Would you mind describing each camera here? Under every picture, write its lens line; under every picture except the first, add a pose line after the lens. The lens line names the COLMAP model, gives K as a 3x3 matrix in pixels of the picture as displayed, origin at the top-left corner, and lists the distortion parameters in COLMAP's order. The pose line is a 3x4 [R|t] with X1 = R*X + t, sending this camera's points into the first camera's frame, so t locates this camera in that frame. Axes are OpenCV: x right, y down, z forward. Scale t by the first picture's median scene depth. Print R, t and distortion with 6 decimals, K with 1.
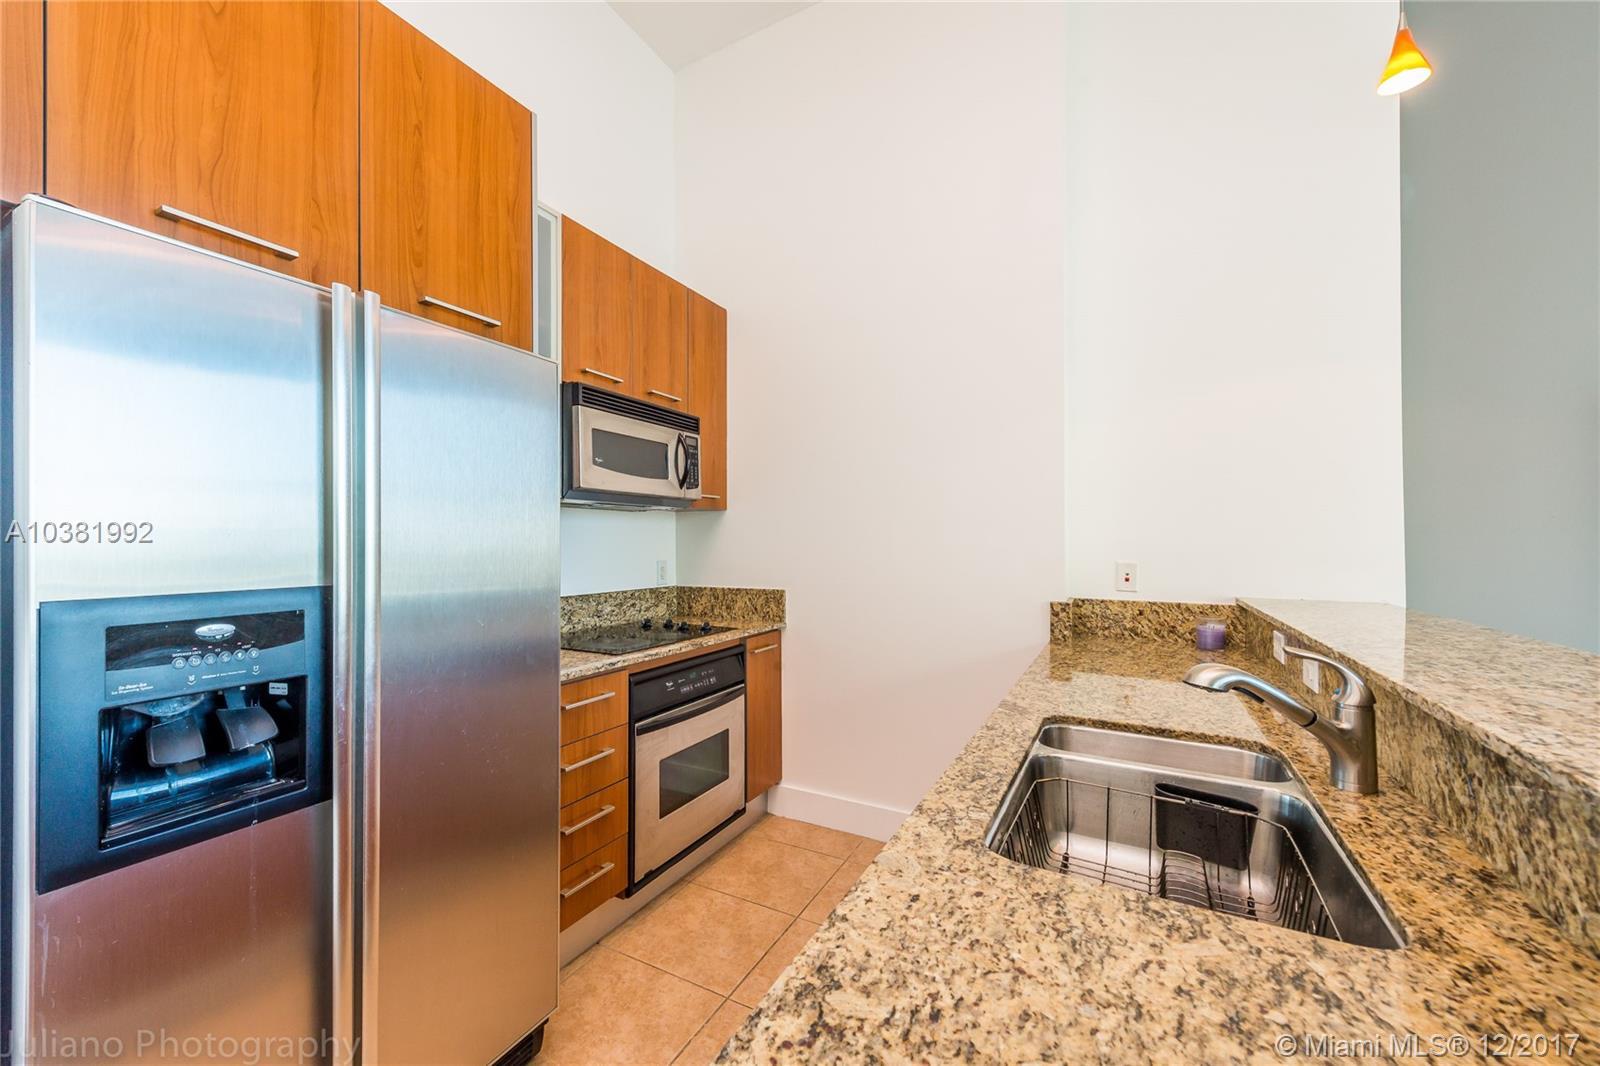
lens RADIAL K [[653.7, 0, 724.8], [0, 653.7, 535.9], [0, 0, 1]] dist [0.011699, -0.002752]
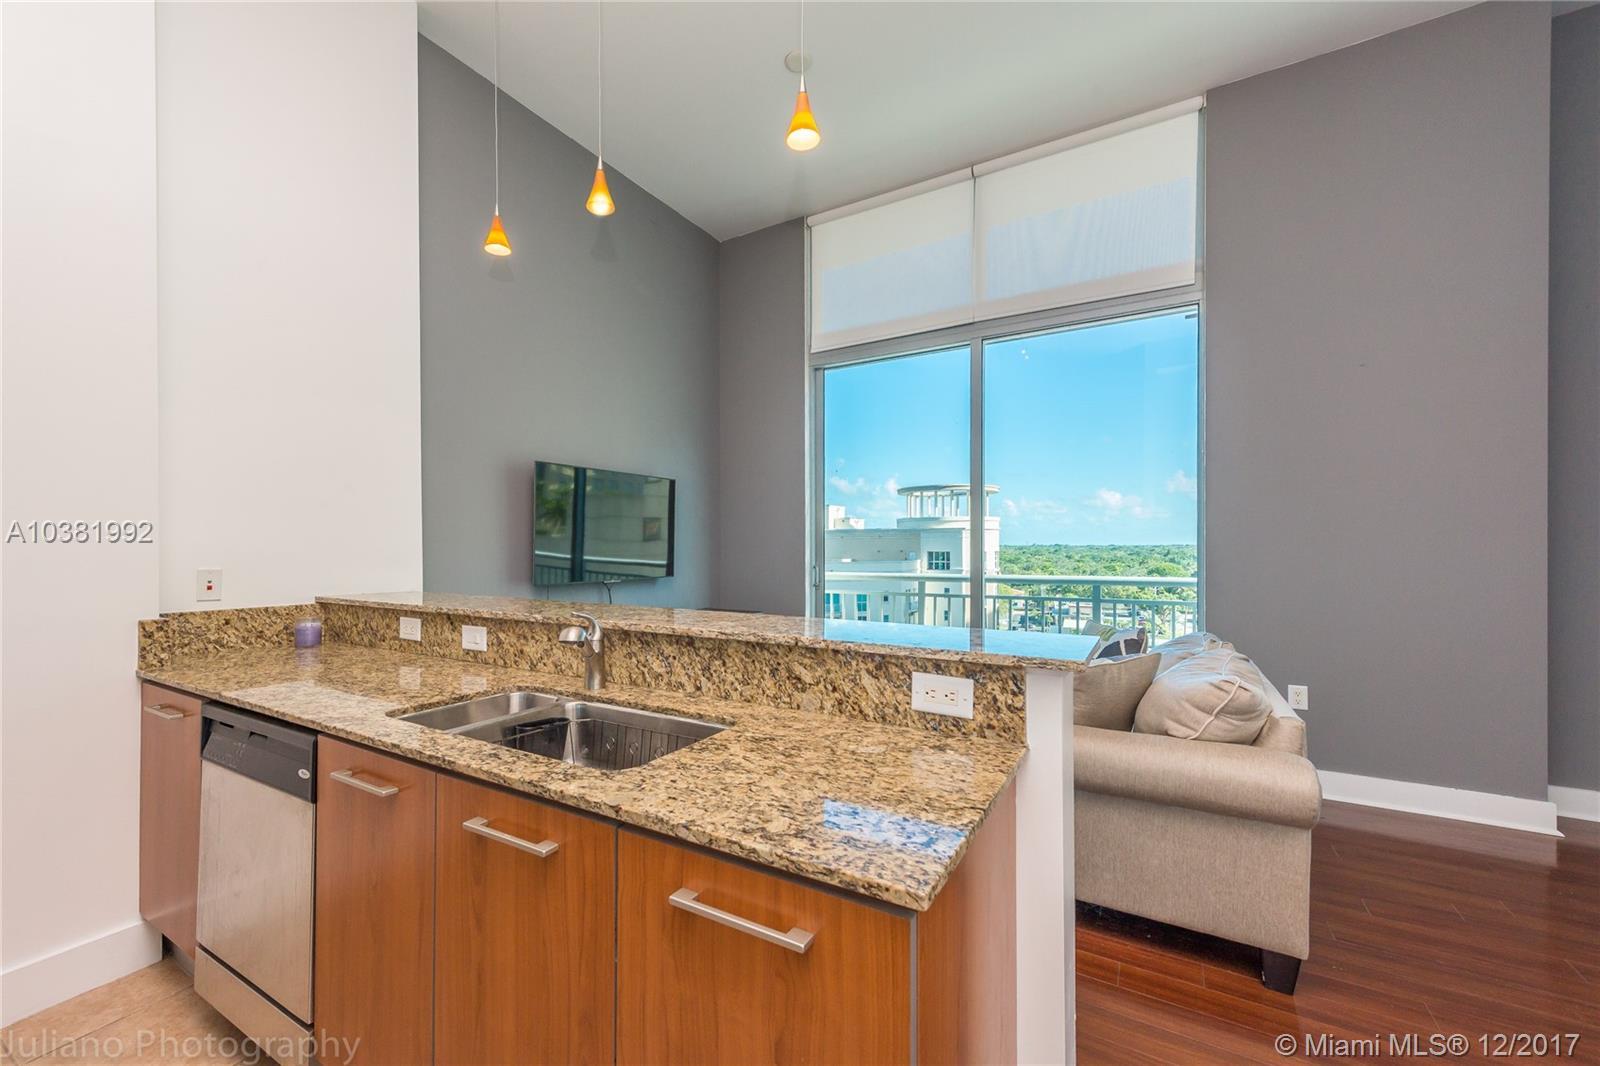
lens RADIAL K [[653.7, 0, 783.1], [0, 653.7, 543.6], [0, 0, 1]] dist [0.011699, -0.002752]
pose [[-0.035030, 0.004154, 0.999378, -0.664701], [-0.009493, 0.999945, -0.004490, 0.004234], [-0.999341, -0.009644, -0.034989, 0.479512]]
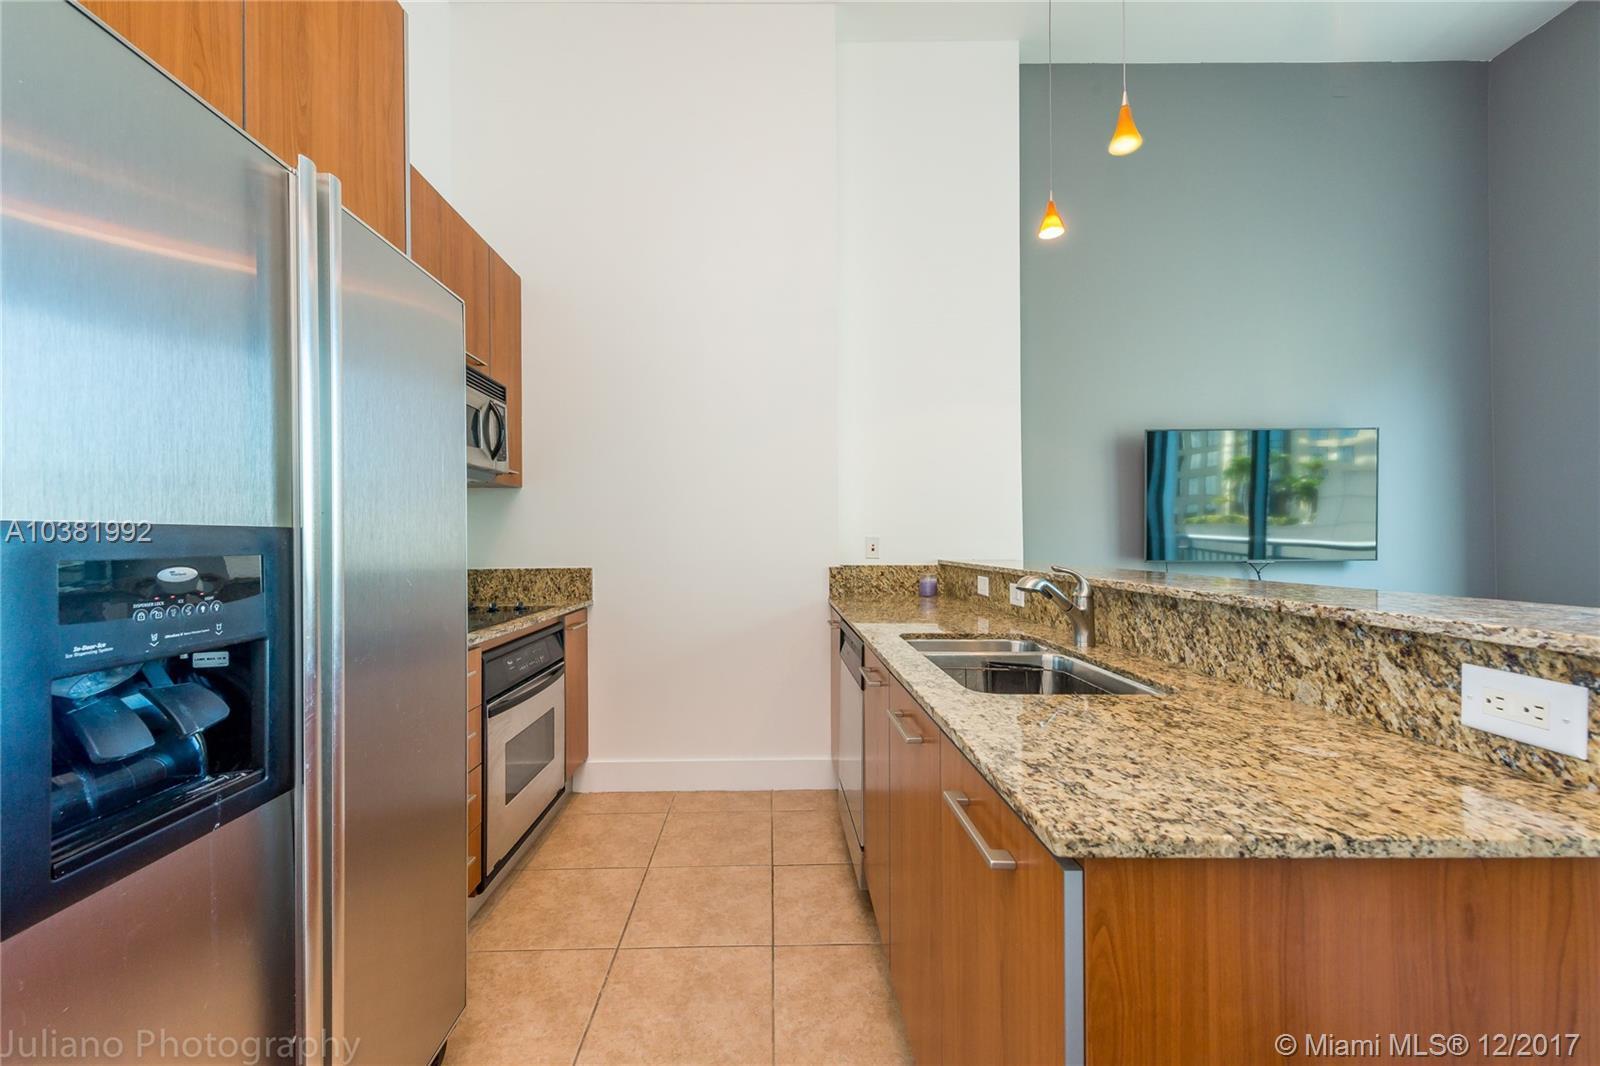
lens RADIAL K [[653.7, 0, 764.8], [0, 653.7, 536.4], [0, 0, 1]] dist [0.011699, -0.002752]
pose [[0.848951, 0.002274, 0.528467, -0.533908], [-0.001286, 0.999997, -0.002237, 0.088749], [-0.528470, 0.001220, 0.848951, 0.003013]]
